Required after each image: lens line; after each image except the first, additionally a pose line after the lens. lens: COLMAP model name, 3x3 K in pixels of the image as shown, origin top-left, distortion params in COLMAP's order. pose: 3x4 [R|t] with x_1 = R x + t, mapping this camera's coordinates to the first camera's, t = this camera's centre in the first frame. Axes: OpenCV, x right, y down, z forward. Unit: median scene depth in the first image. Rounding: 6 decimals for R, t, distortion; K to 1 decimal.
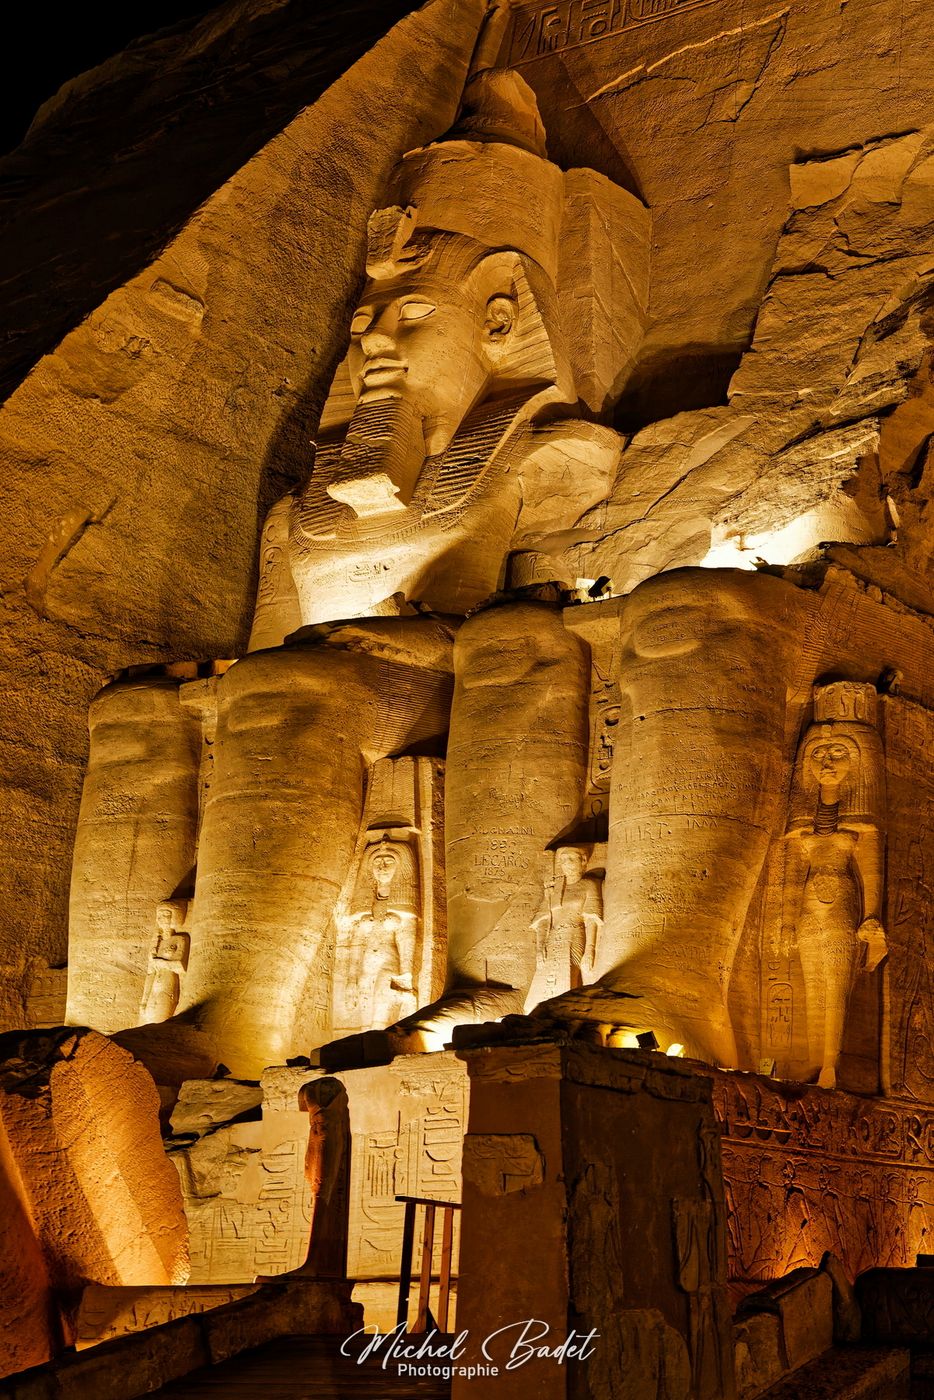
lens RADIAL K [[2521.9, 0, 468.6], [0, 2521.9, 703.1], [0, 0, 1]] dist [0.019441, 0.000000]
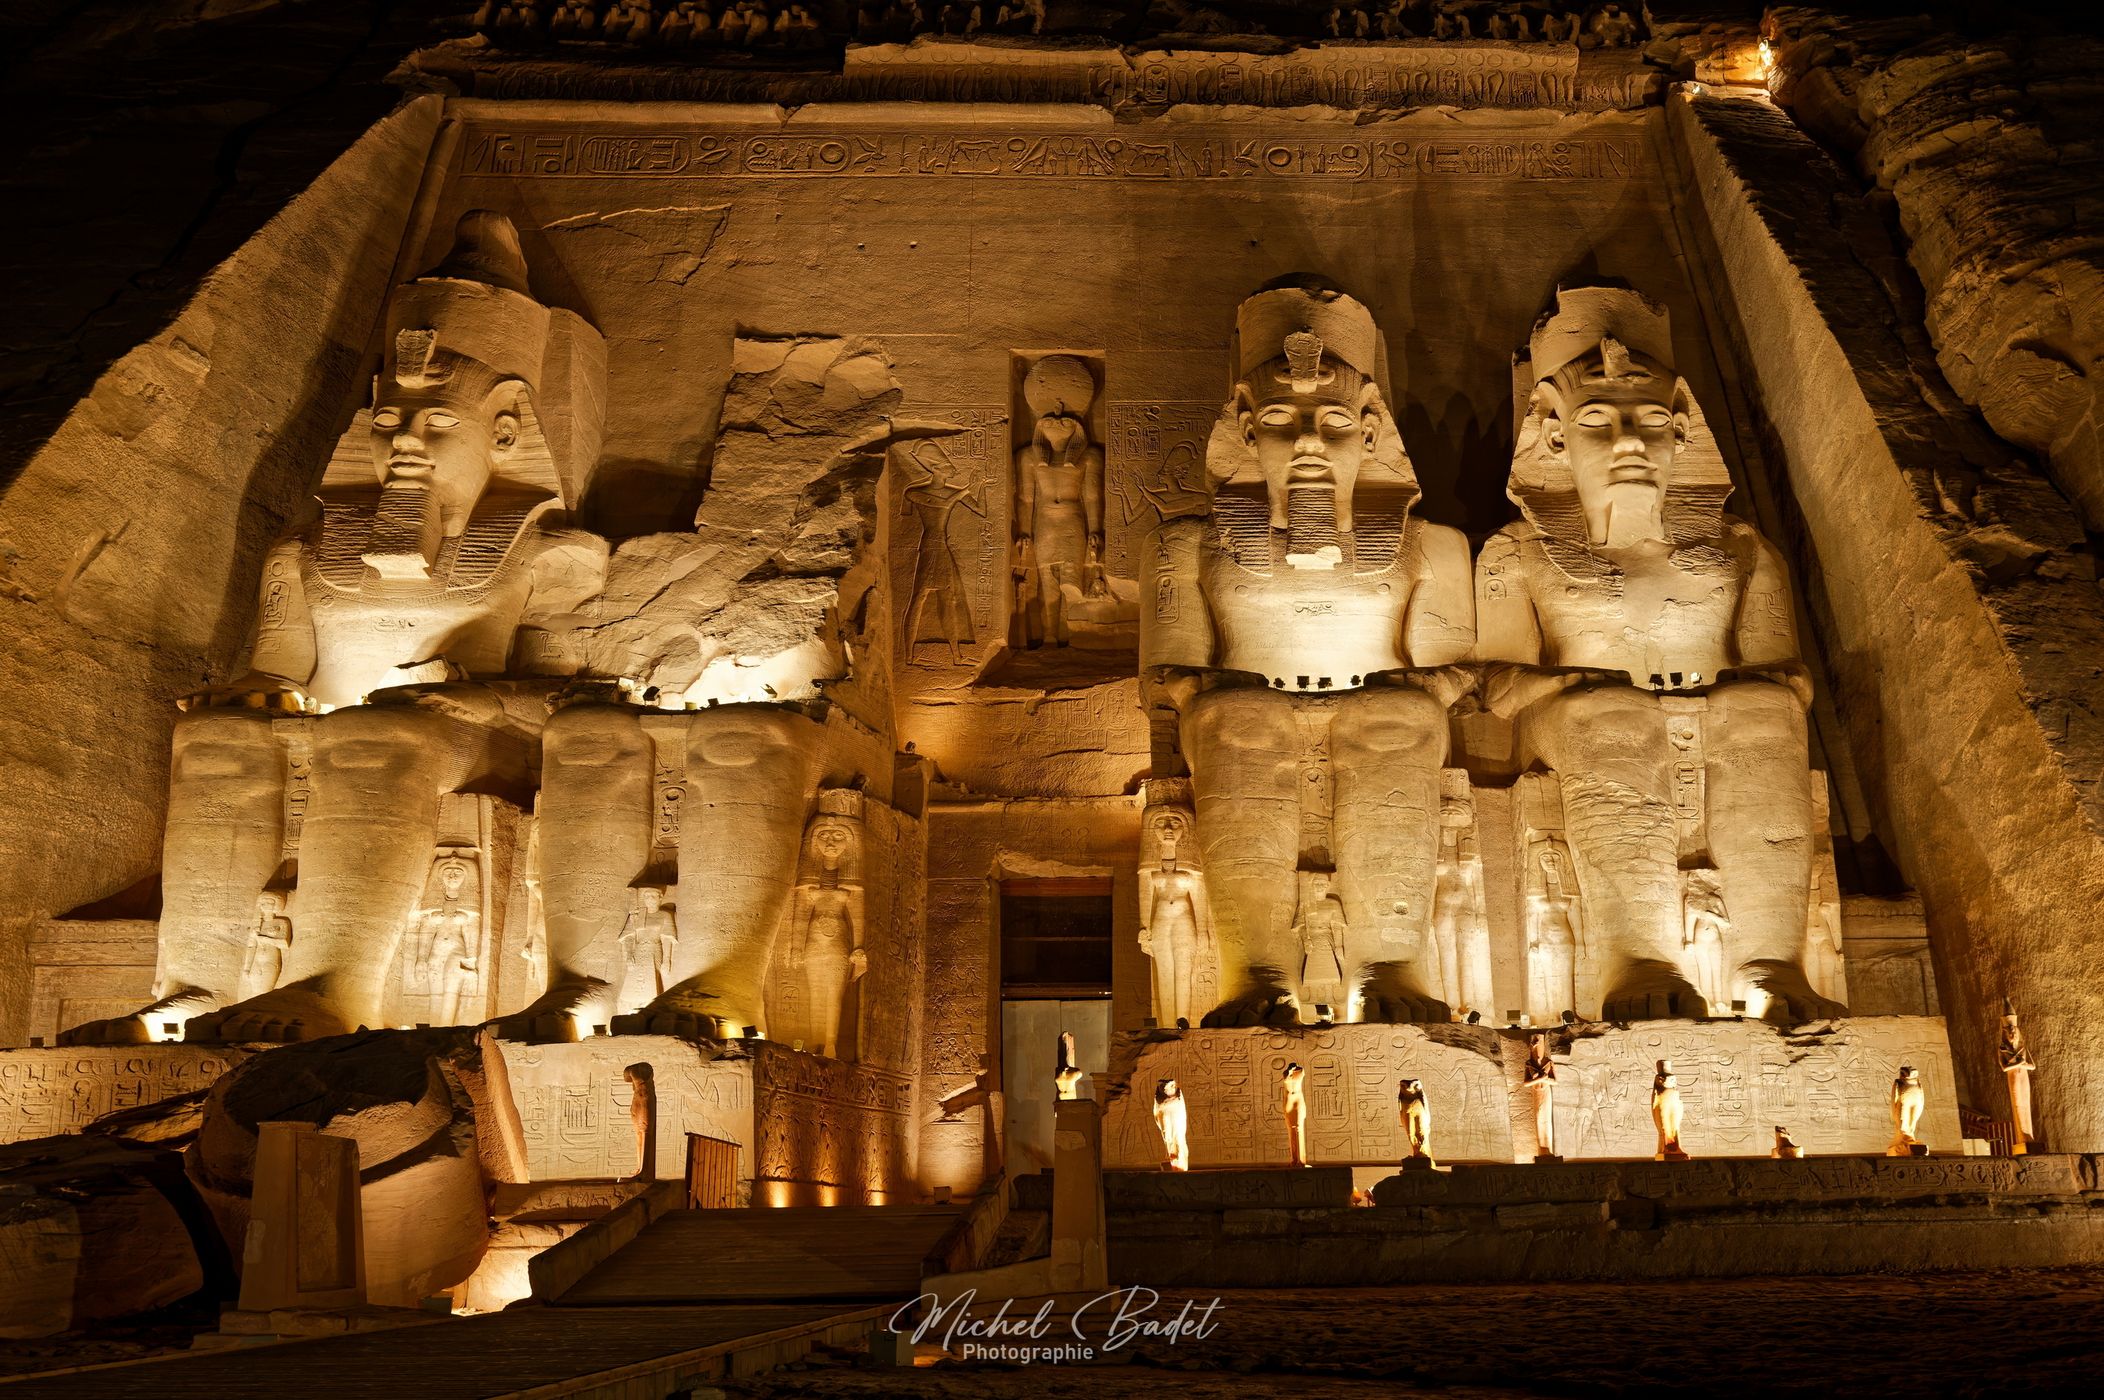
lens RADIAL K [[2087.5, 0, 1050.2], [0, 2087.5, 697.5], [0, 0, 1]] dist [0.011410, 0.000000]
pose [[0.943127, 0.077935, 0.323169, -0.087891], [-0.076536, 0.996921, -0.017056, -0.031186], [-0.323504, -0.008648, 0.946187, -0.140470]]
